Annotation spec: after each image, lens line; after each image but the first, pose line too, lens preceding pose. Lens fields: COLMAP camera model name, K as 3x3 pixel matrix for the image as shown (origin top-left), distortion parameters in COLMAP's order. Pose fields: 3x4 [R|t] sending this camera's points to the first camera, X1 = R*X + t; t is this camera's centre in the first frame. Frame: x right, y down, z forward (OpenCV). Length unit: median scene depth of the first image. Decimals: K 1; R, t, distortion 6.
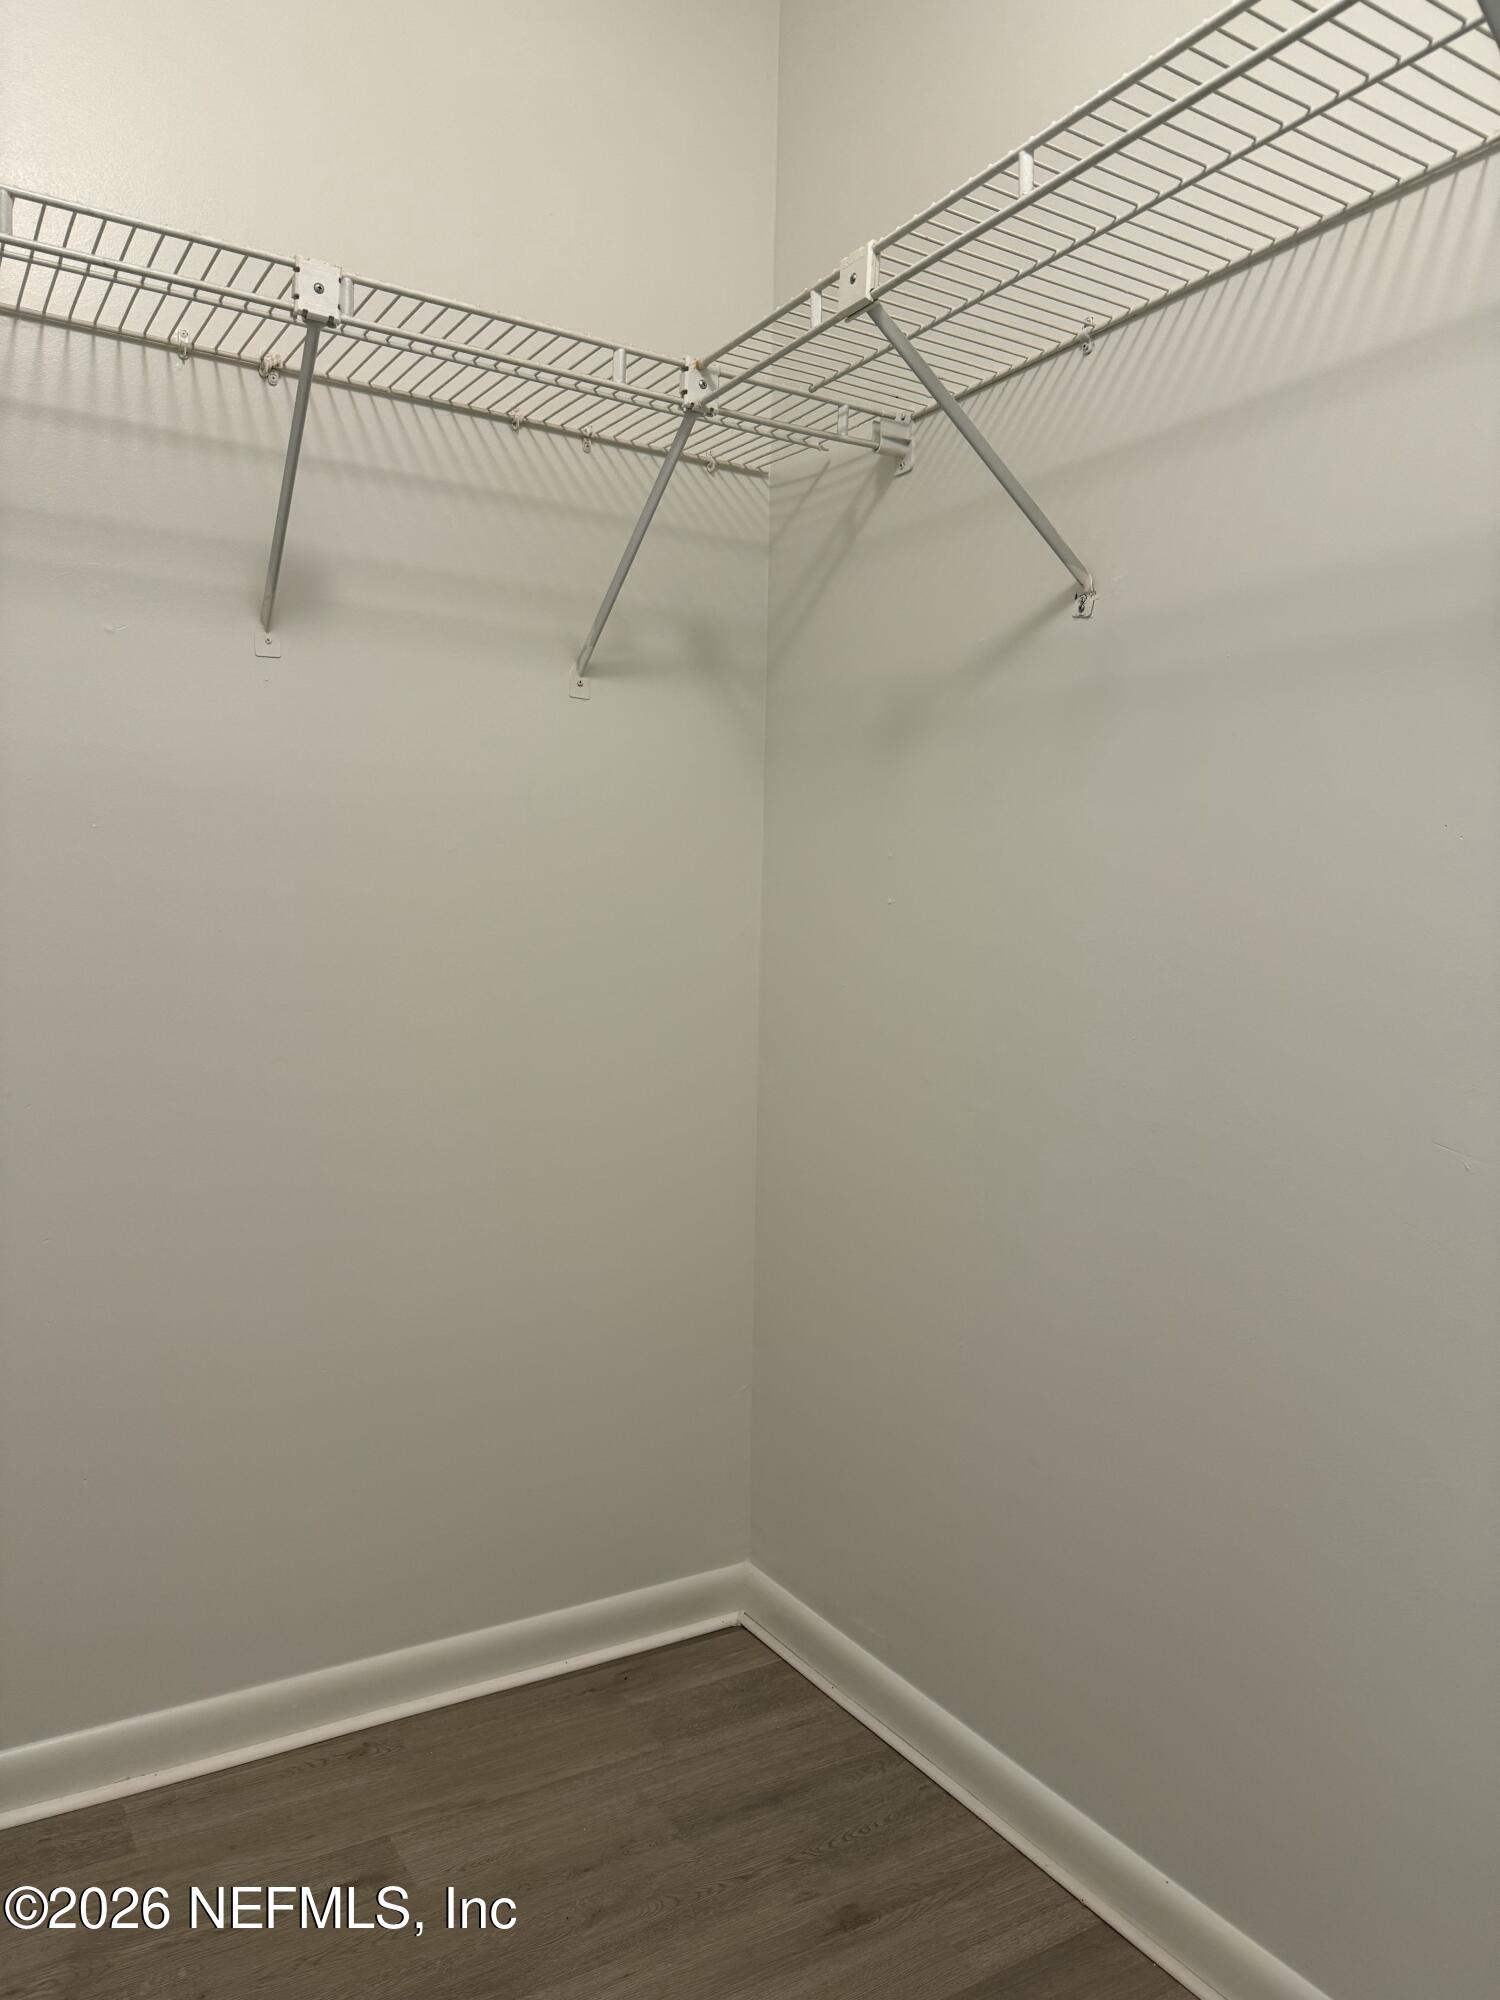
lens RADIAL K [[1422.5, 0, 750.0], [0, 1422.5, 1000.0], [0, 0, 1]] dist [-0.010240, -0.008594]
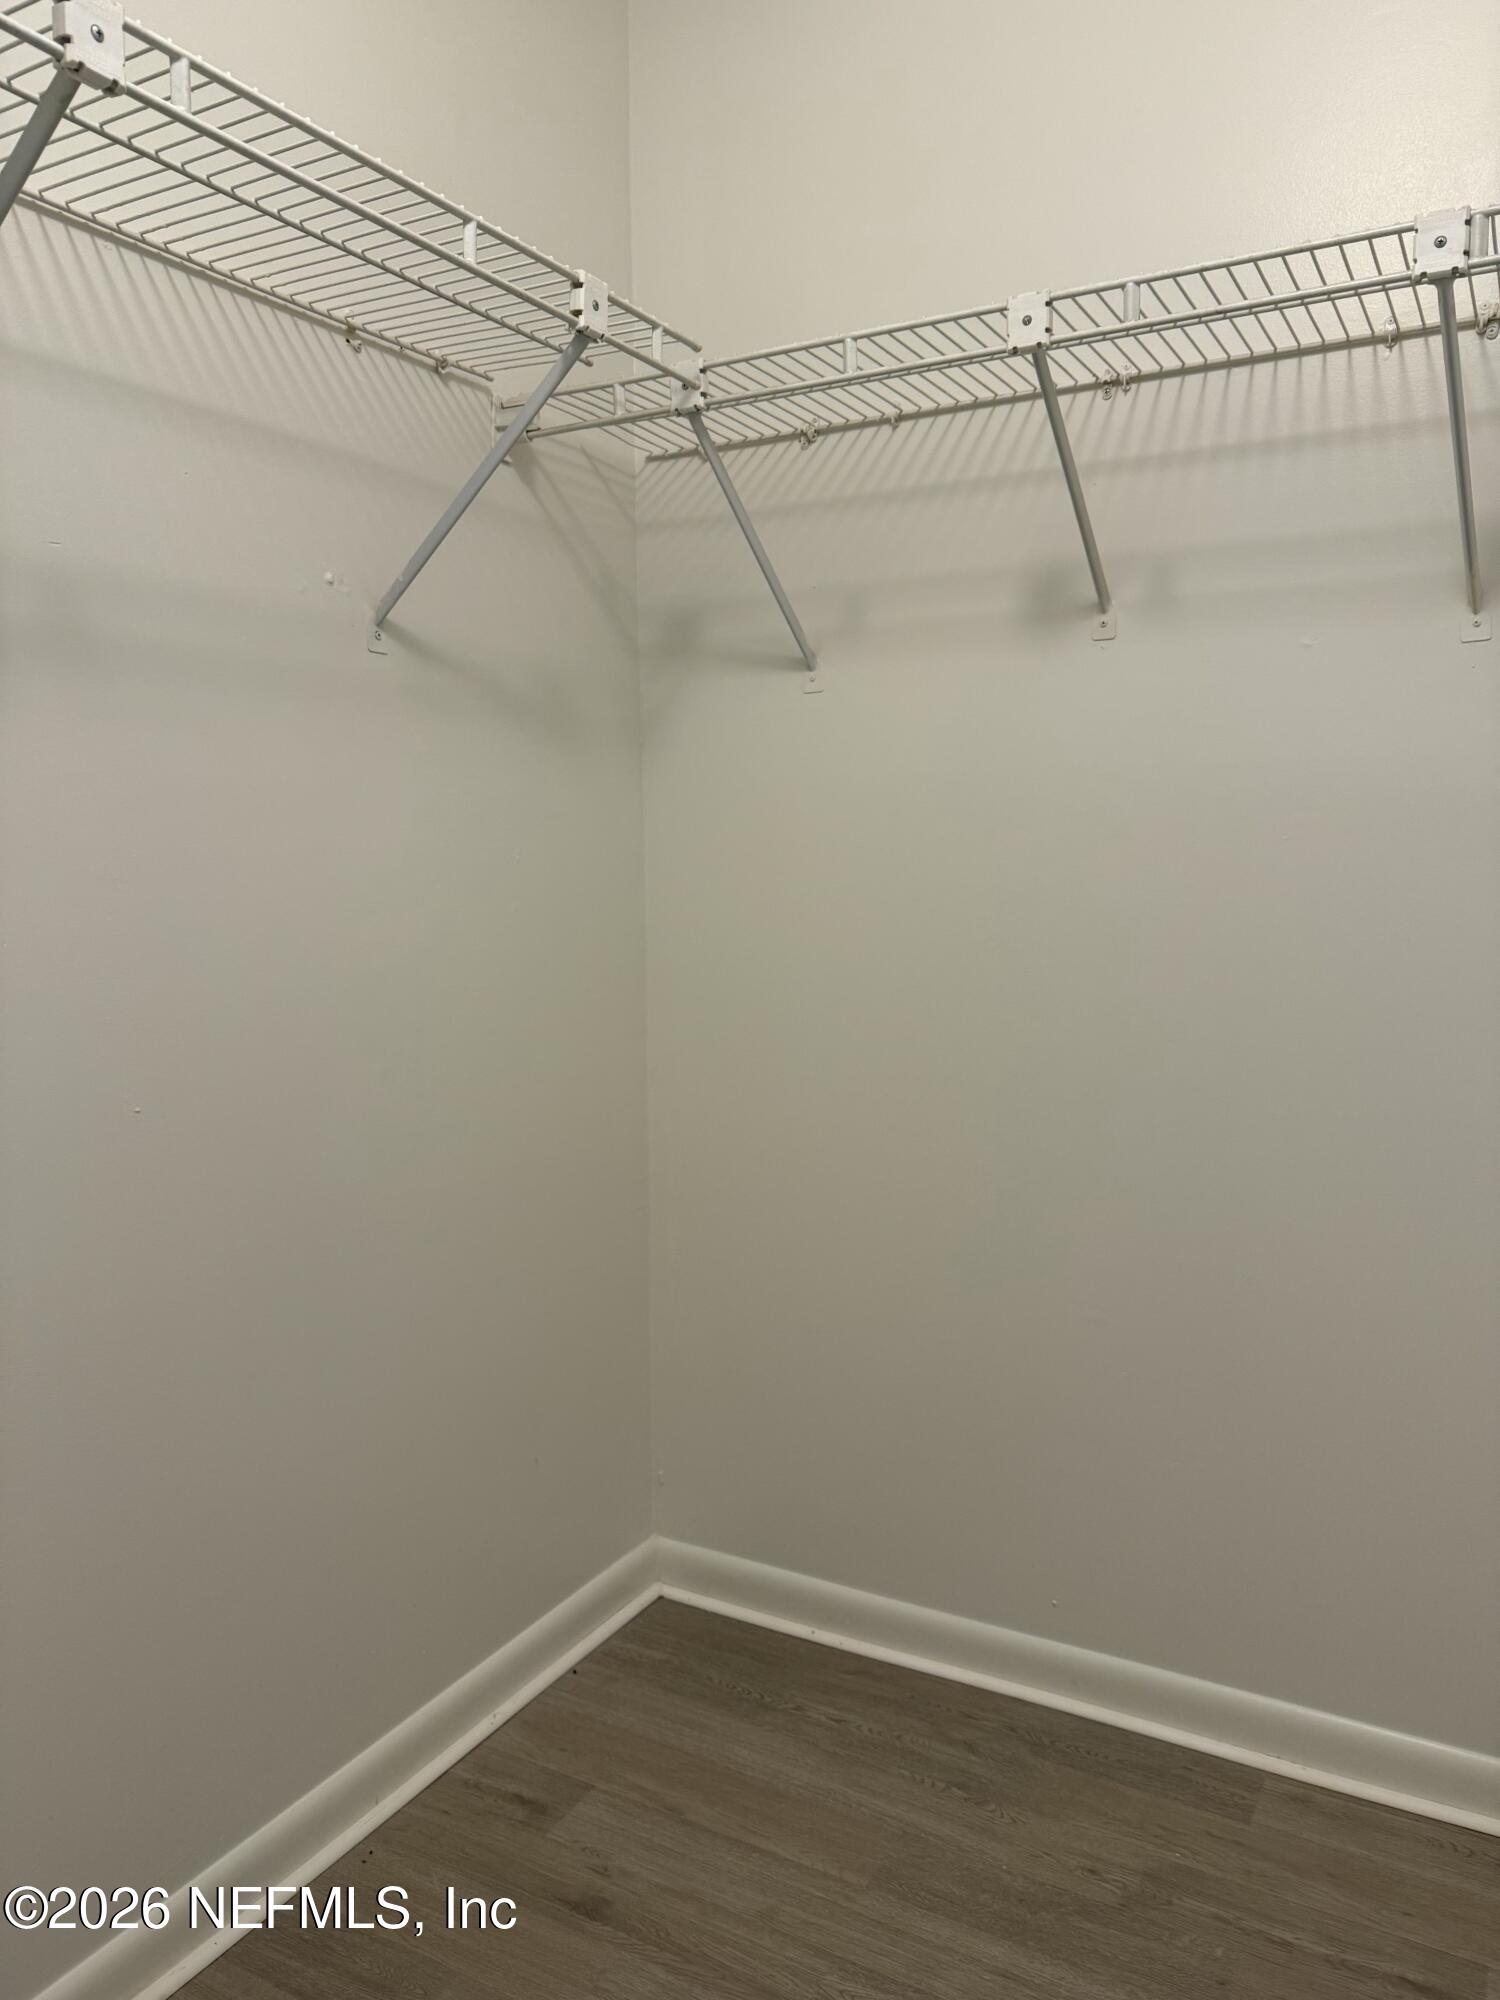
lens RADIAL K [[1395.7, 0, 750.0], [0, 1395.7, 1000.0], [0, 0, 1]] dist [-0.033510, 0.002372]
pose [[0.467478, 0.054408, -0.882329, 0.250780], [-0.035802, 0.998451, 0.042600, -0.034777], [0.883280, 0.011674, 0.468701, 0.186775]]
